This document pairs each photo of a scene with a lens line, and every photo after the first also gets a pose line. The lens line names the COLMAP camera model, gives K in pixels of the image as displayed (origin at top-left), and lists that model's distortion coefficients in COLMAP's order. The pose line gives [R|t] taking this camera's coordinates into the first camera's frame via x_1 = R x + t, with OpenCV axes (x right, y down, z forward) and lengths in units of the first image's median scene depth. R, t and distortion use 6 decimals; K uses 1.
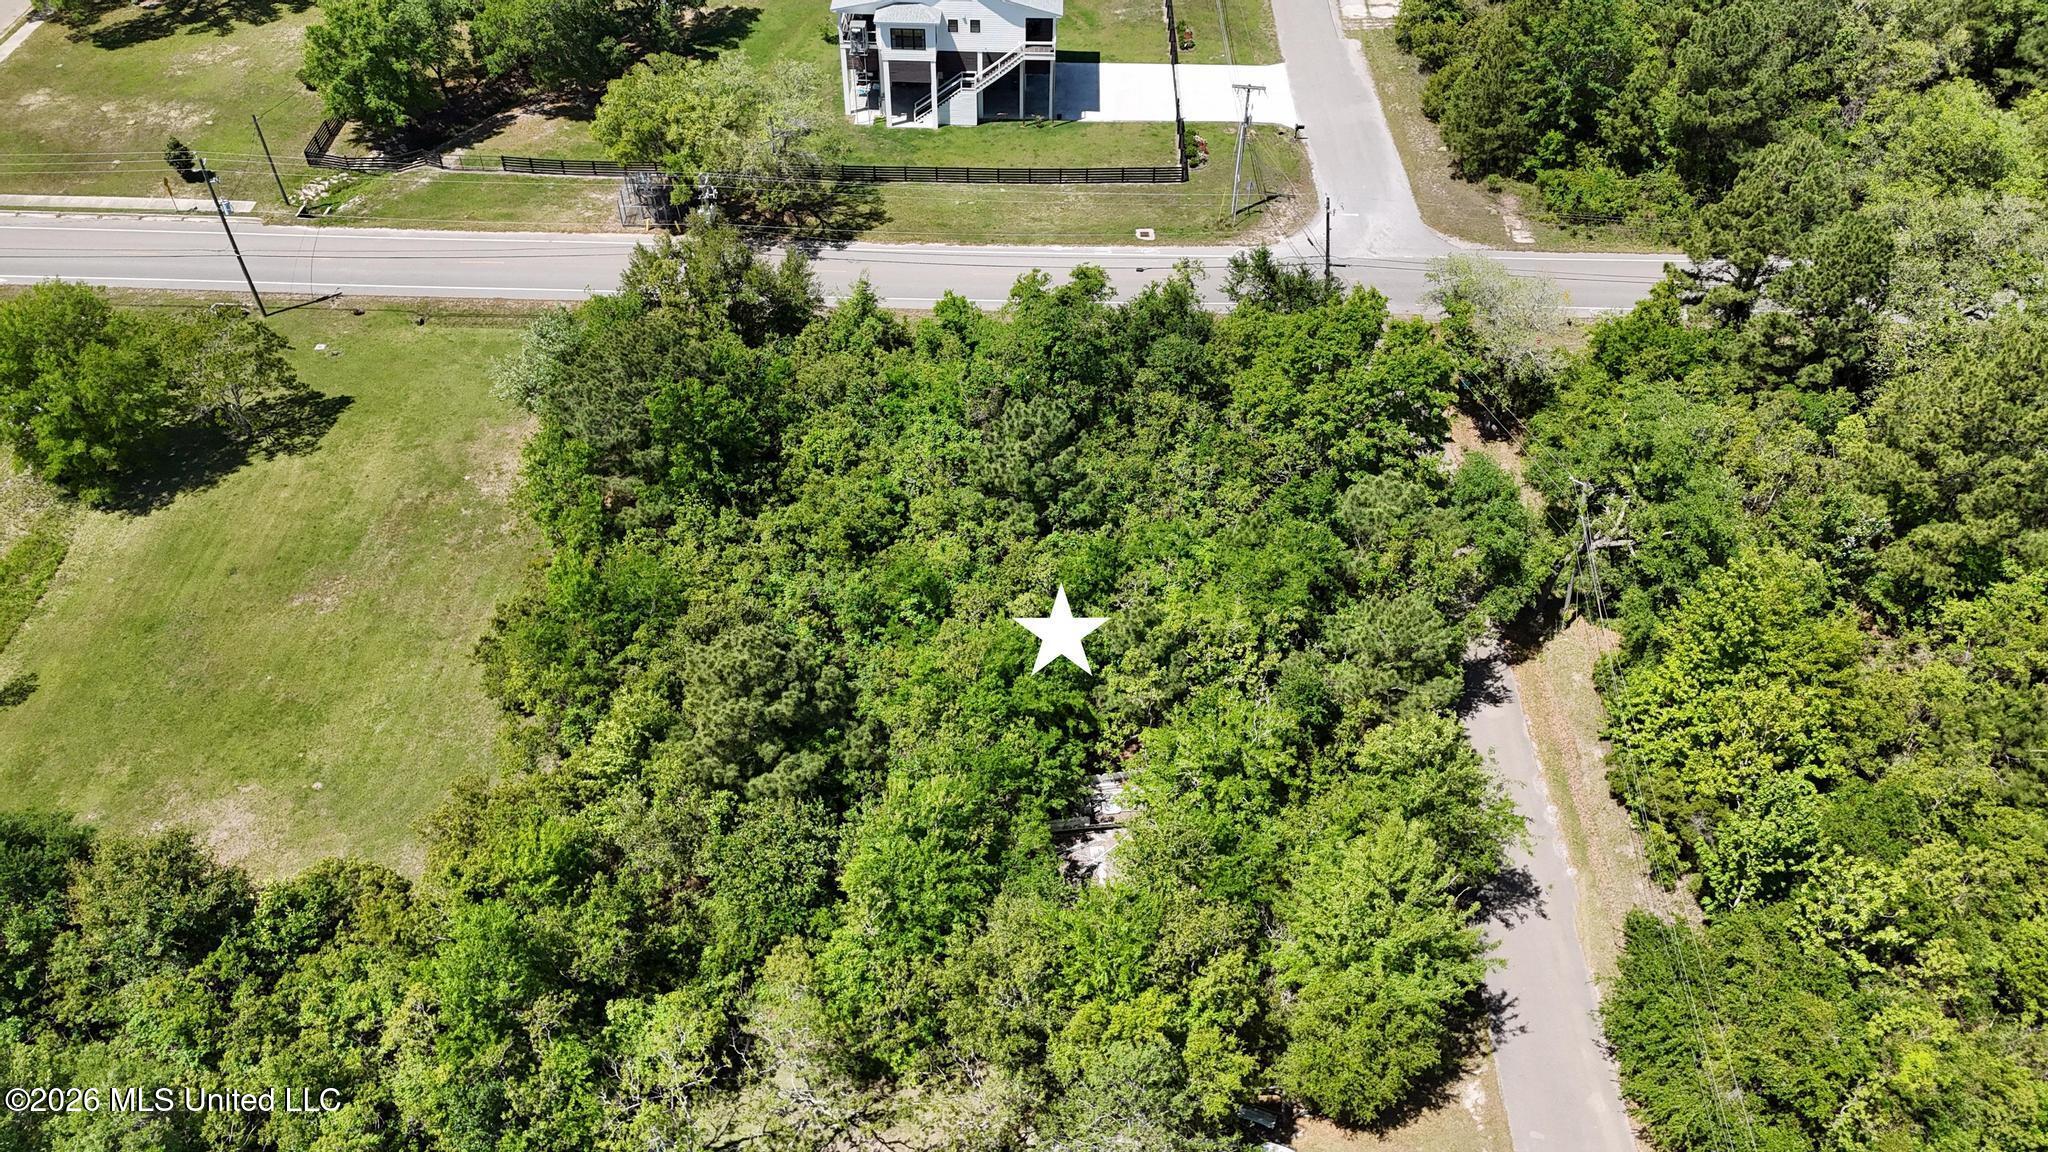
lens RADIAL K [[1485.9, 0, 1024.0], [0, 1485.9, 576.0], [0, 0, 1]] dist [0.054445, -0.051234]
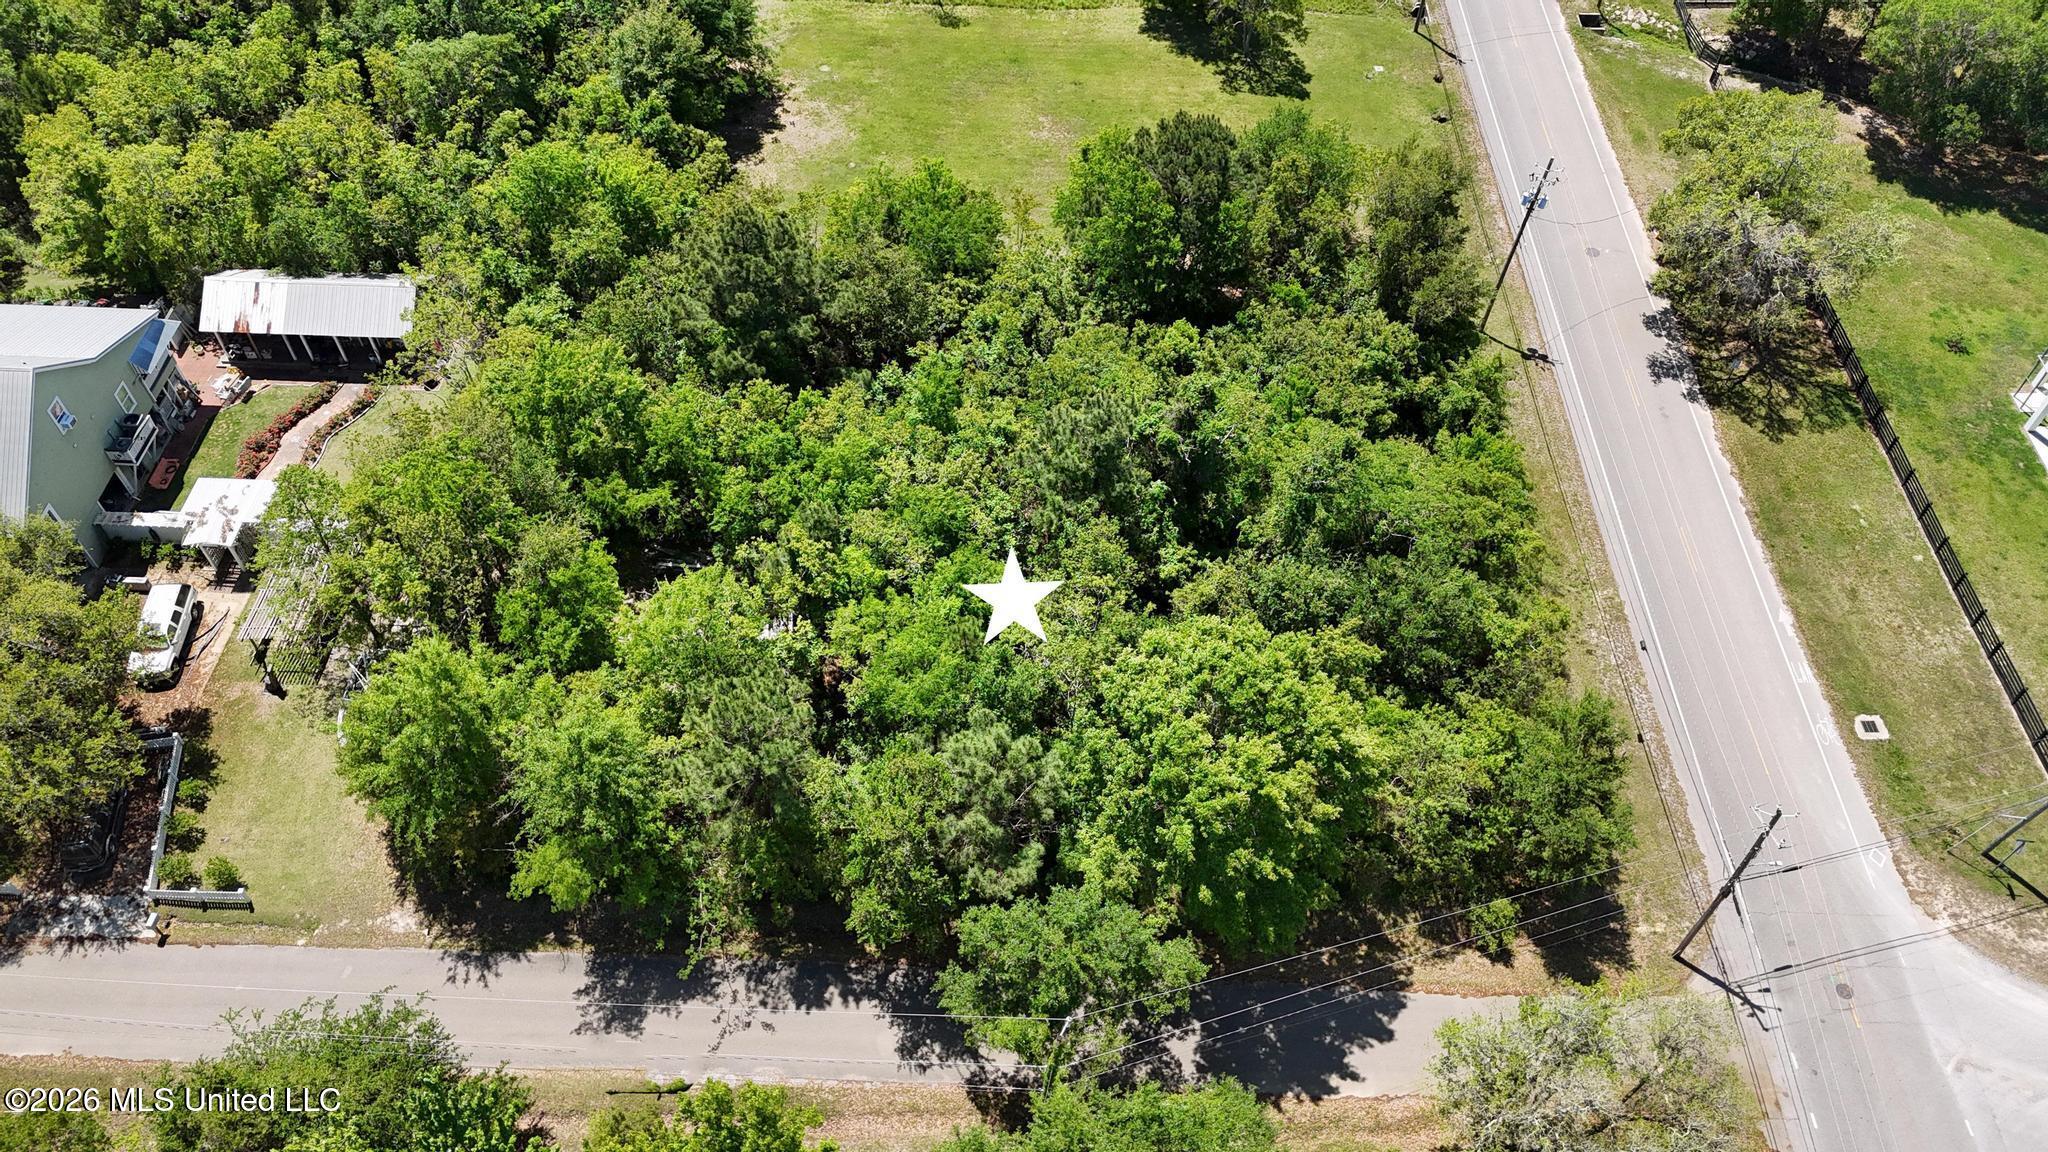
lens RADIAL K [[1485.9, 0, 1024.0], [0, 1485.9, 576.0], [0, 0, 1]] dist [0.054445, -0.051234]
pose [[0.013309, 0.774556, -0.632365, 0.413232], [-0.714964, 0.449495, 0.535519, -0.326875], [0.699035, 0.444990, 0.559762, 0.334155]]
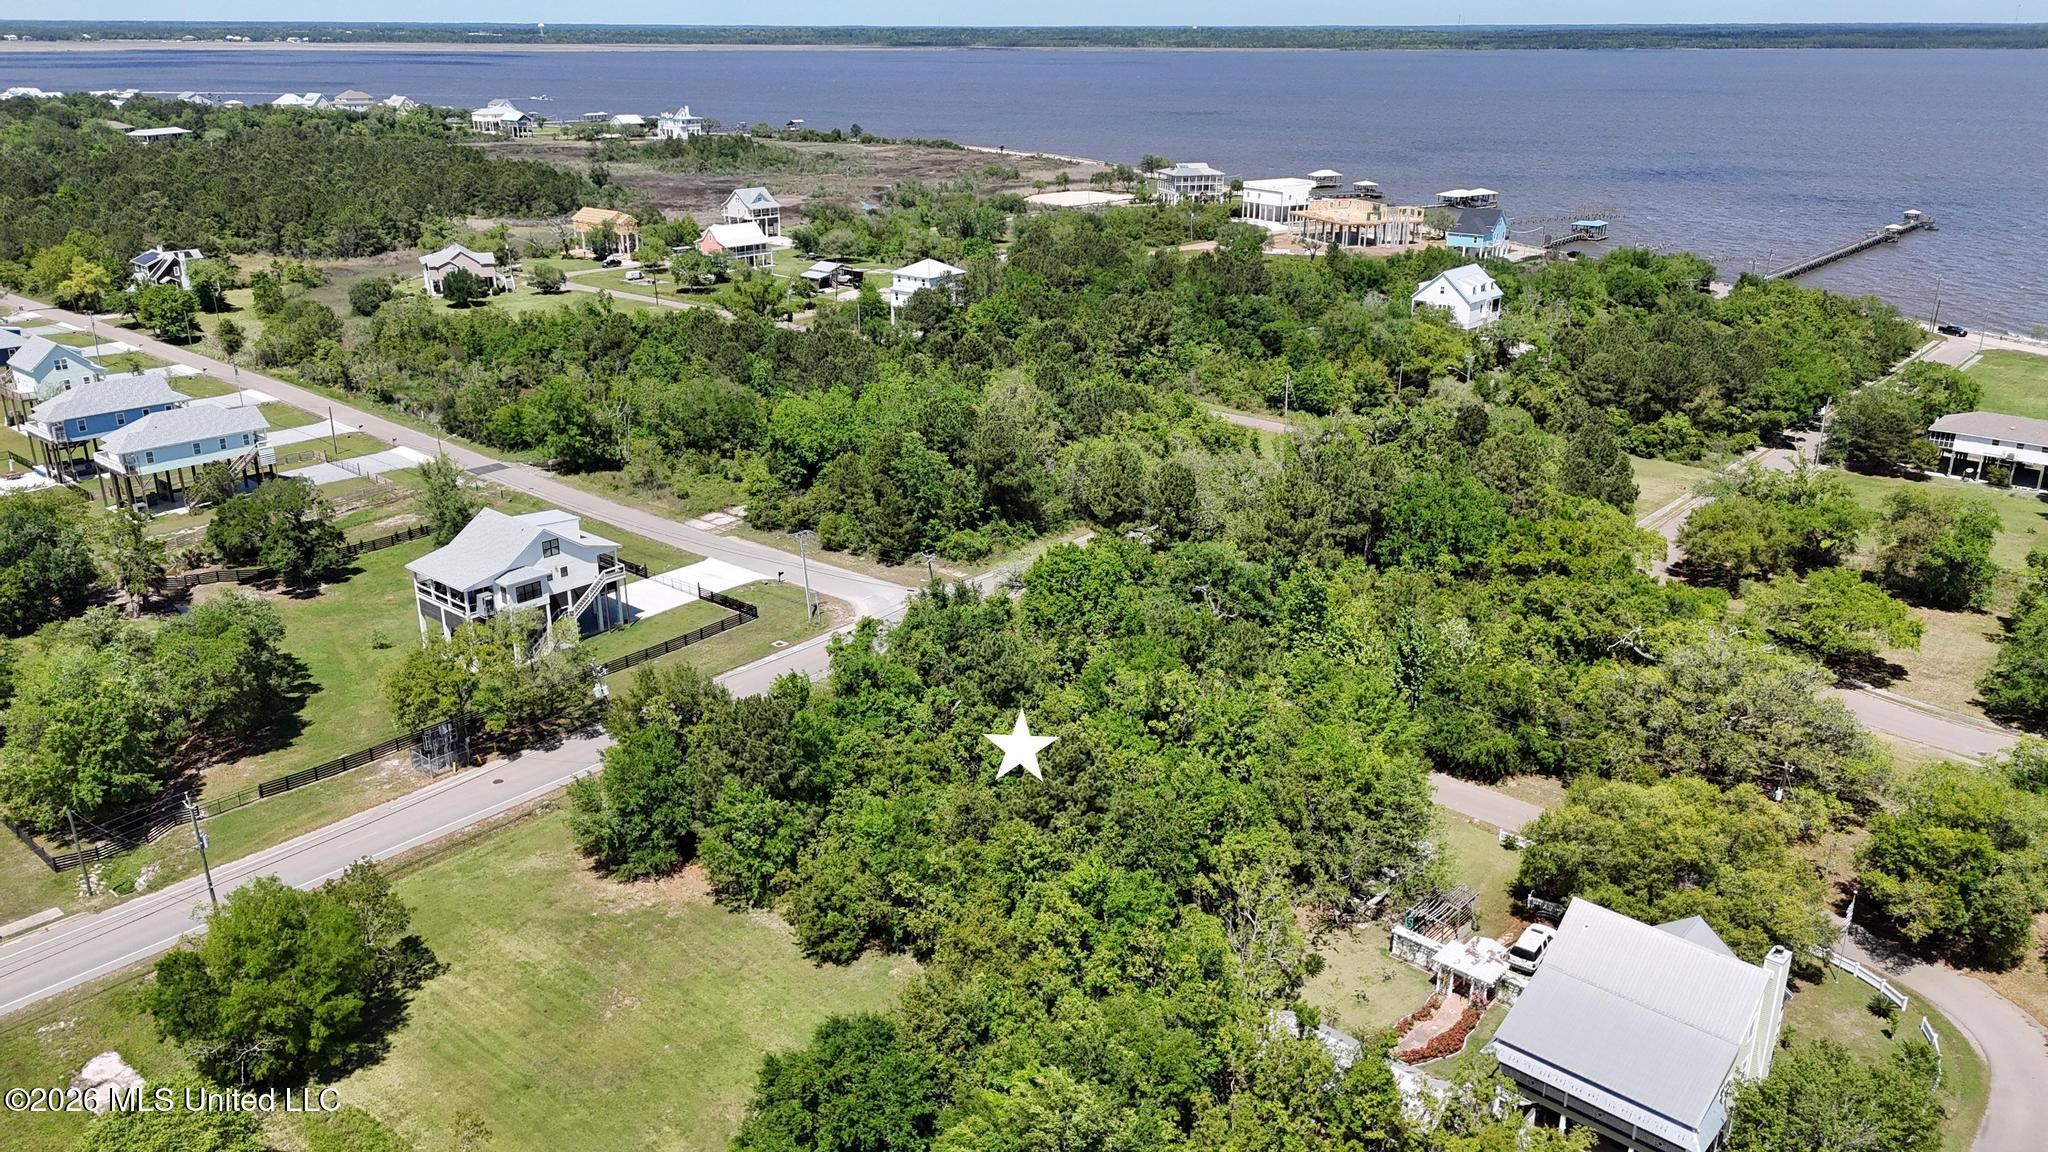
lens RADIAL K [[1485.9, 0, 1024.0], [0, 1485.9, 576.0], [0, 0, 1]] dist [0.054445, -0.051234]
pose [[0.629520, -0.269882, 0.728607, -0.736724], [0.552474, 0.814842, -0.175516, 0.086594], [-0.546331, 0.513027, 0.662061, -0.080804]]
